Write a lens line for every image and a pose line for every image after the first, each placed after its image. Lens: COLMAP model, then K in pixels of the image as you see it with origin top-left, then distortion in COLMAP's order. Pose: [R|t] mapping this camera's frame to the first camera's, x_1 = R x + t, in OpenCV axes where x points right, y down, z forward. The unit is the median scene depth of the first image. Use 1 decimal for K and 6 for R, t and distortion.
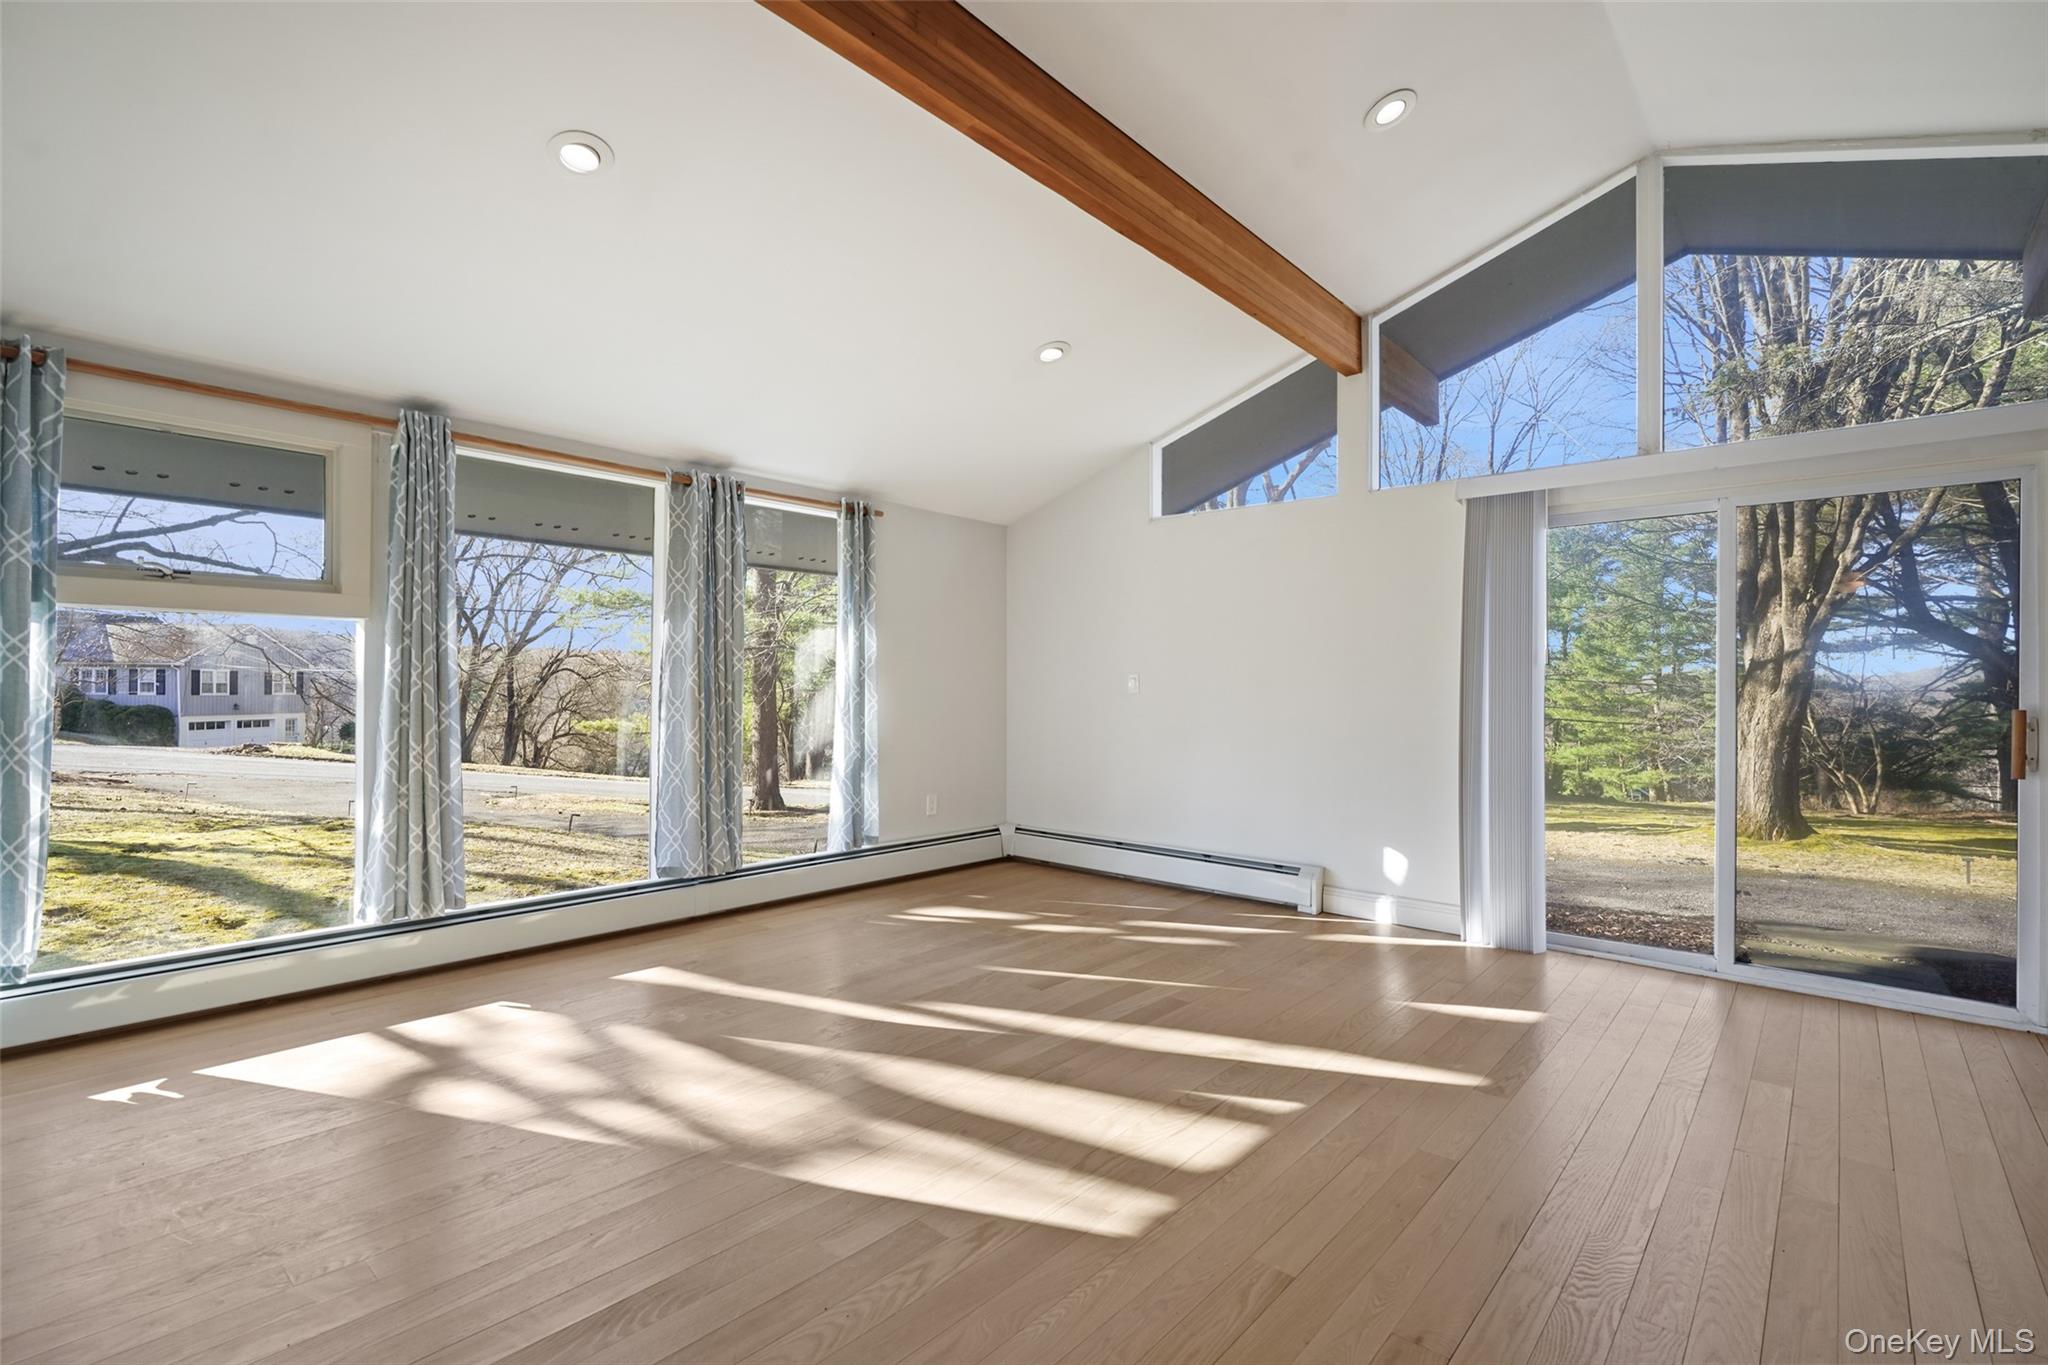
lens RADIAL K [[928.4, 0, 993.0], [0, 928.4, 680.8], [0, 0, 1]] dist [0.000227, 0.000213]
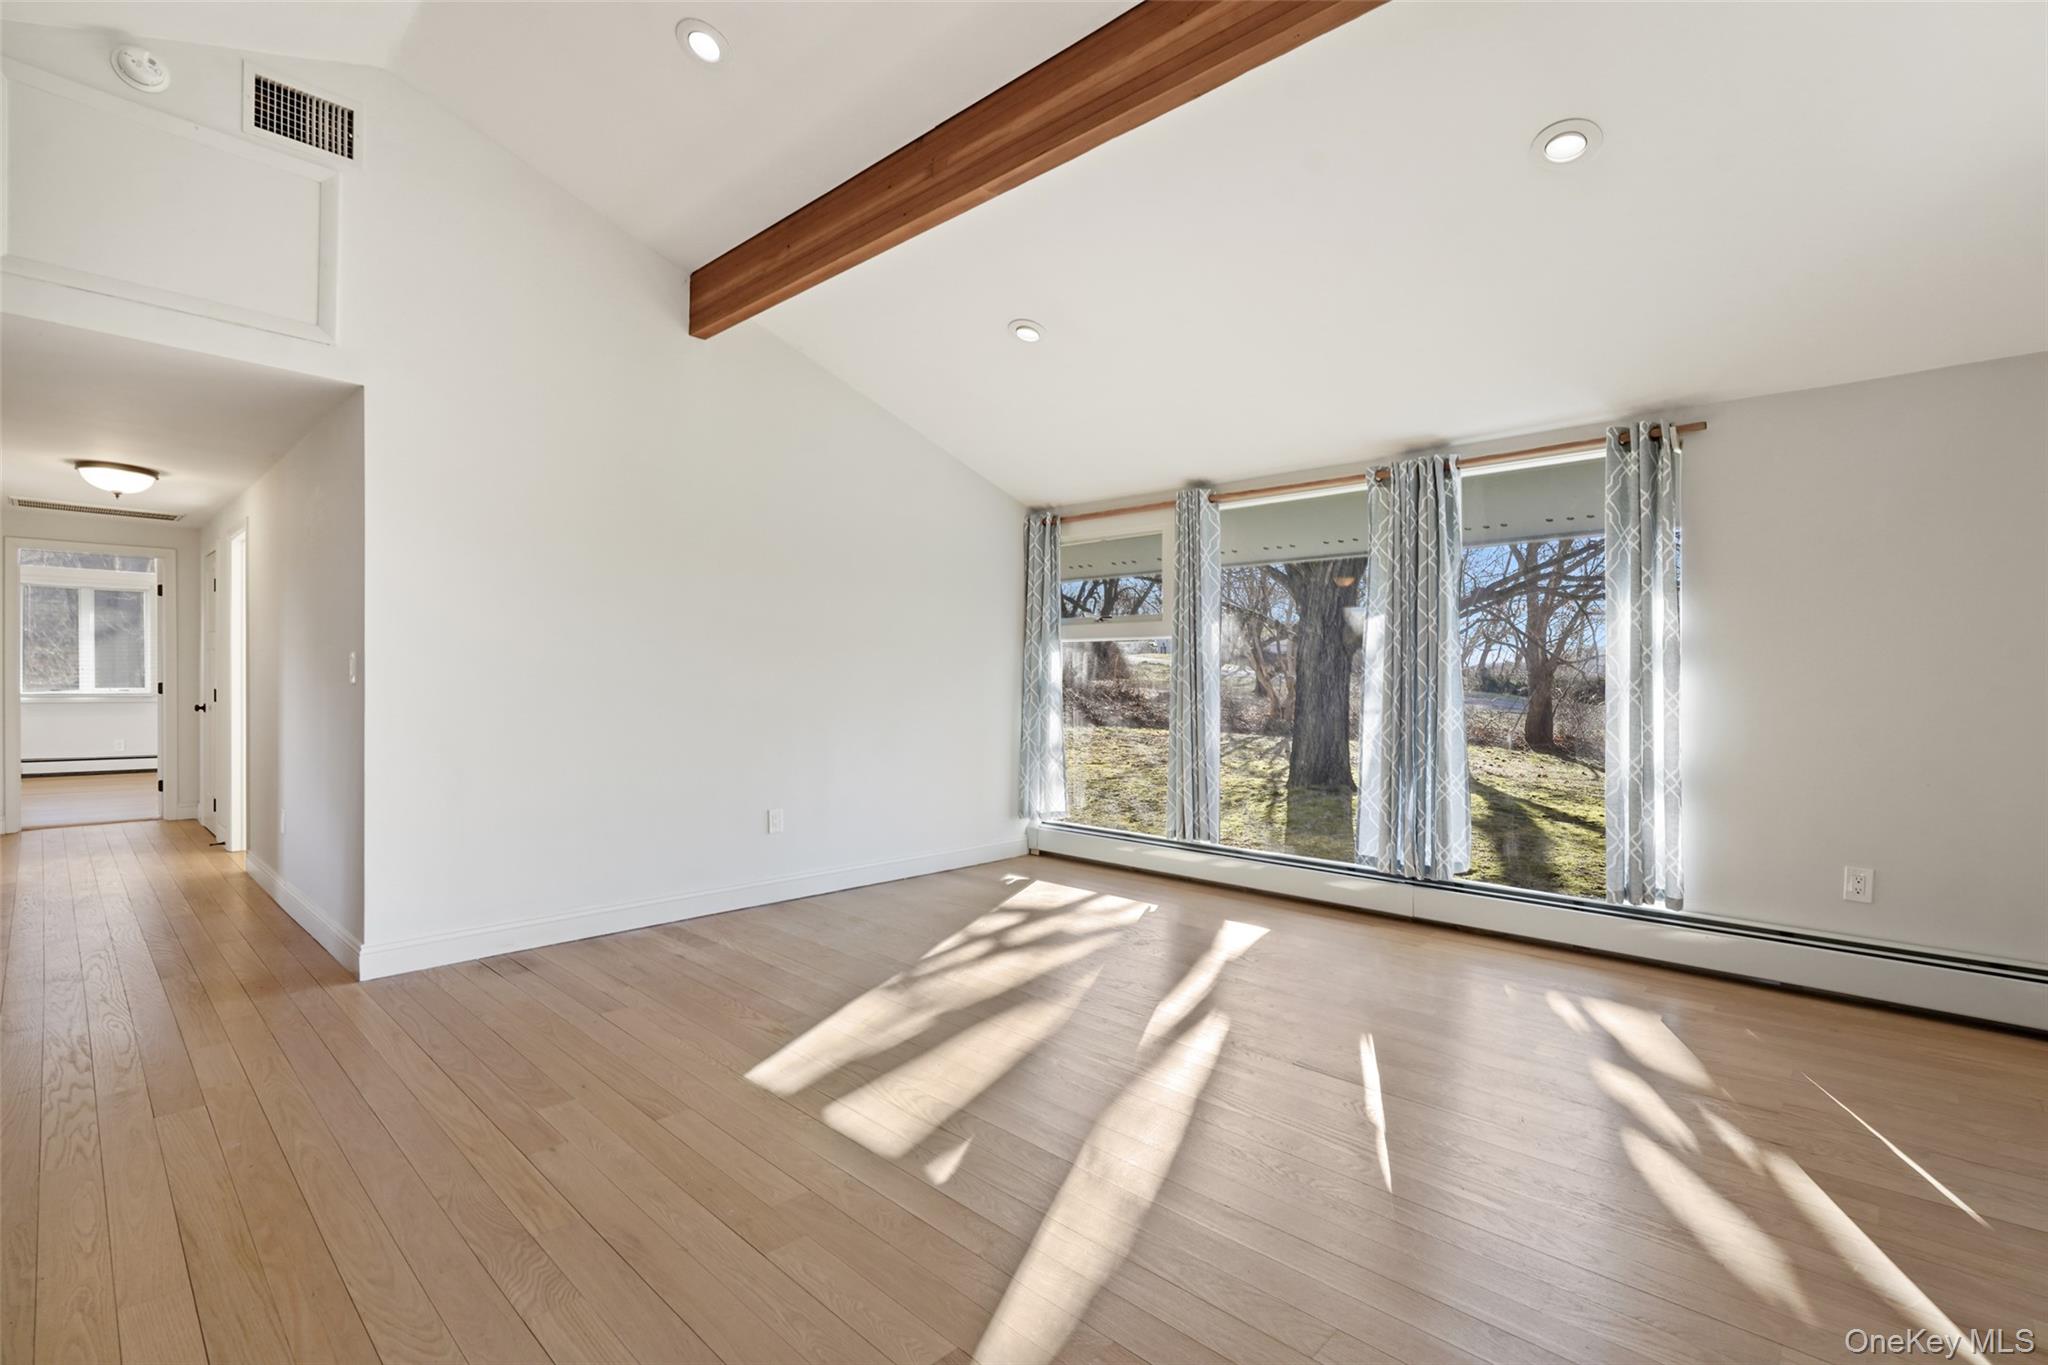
lens RADIAL K [[908.7, 0, 1024.0], [0, 908.7, 682.5], [0, 0, 1]] dist [-0.032103, -0.000030]
pose [[-0.016823, -0.002430, -0.999856, 0.738446], [-0.001443, 0.999996, -0.002406, 0.012417], [0.999857, 0.001403, -0.016827, 0.718135]]
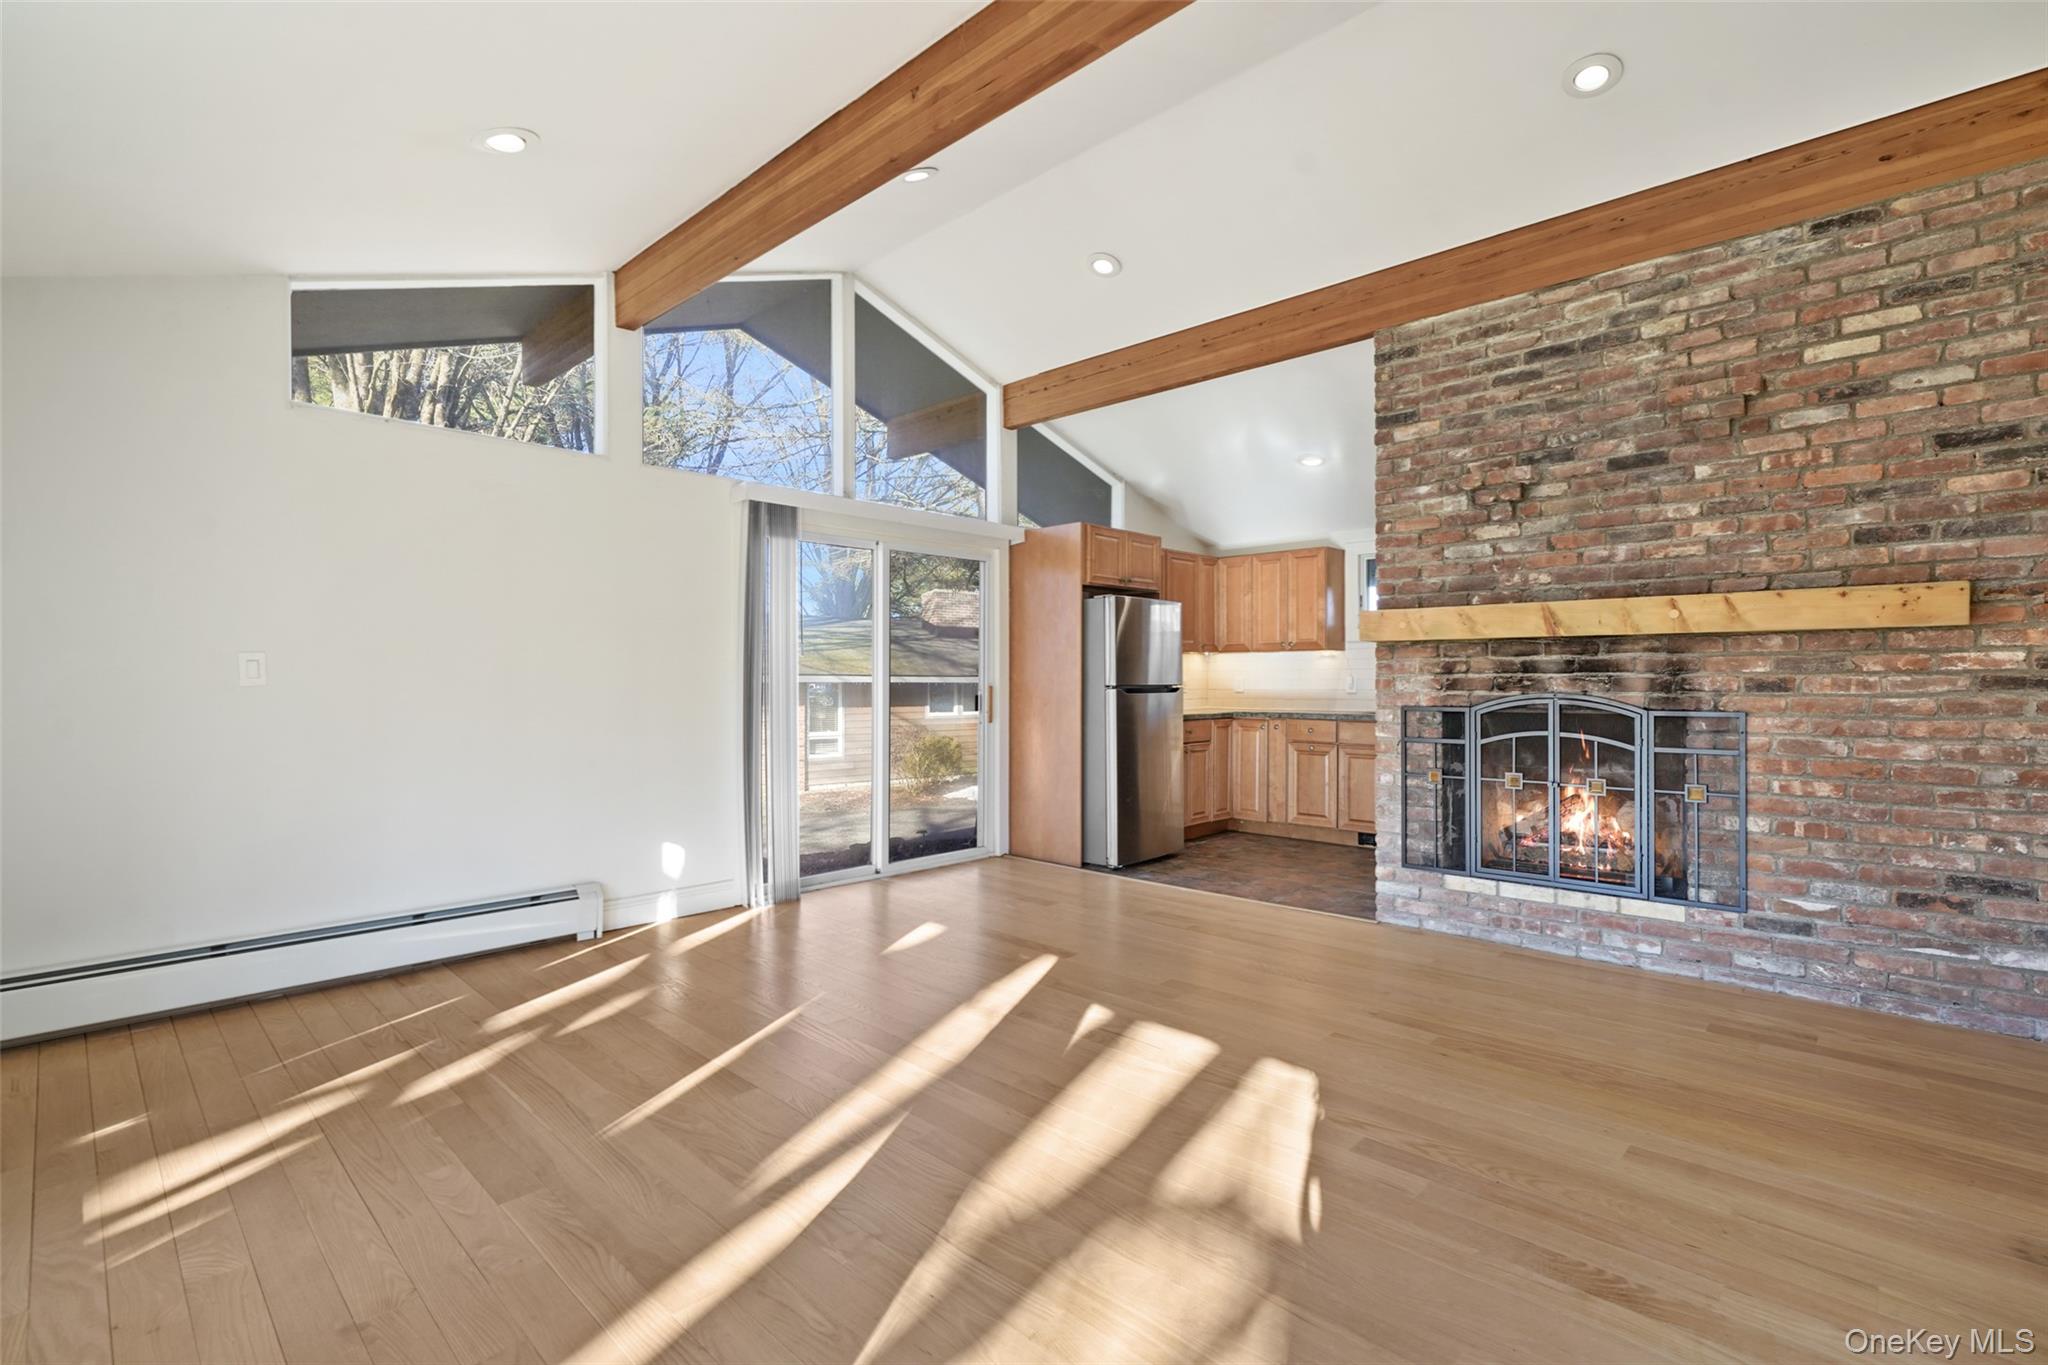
lens RADIAL K [[940.9, 0, 1024.0], [0, 940.9, 682.5], [0, 0, 1]] dist [-0.004348, 0.000179]
pose [[0.005162, -0.008754, 0.999948, -0.636104], [-0.014208, 0.999860, 0.008827, -0.000948], [-0.999886, -0.014253, 0.005037, 0.721966]]
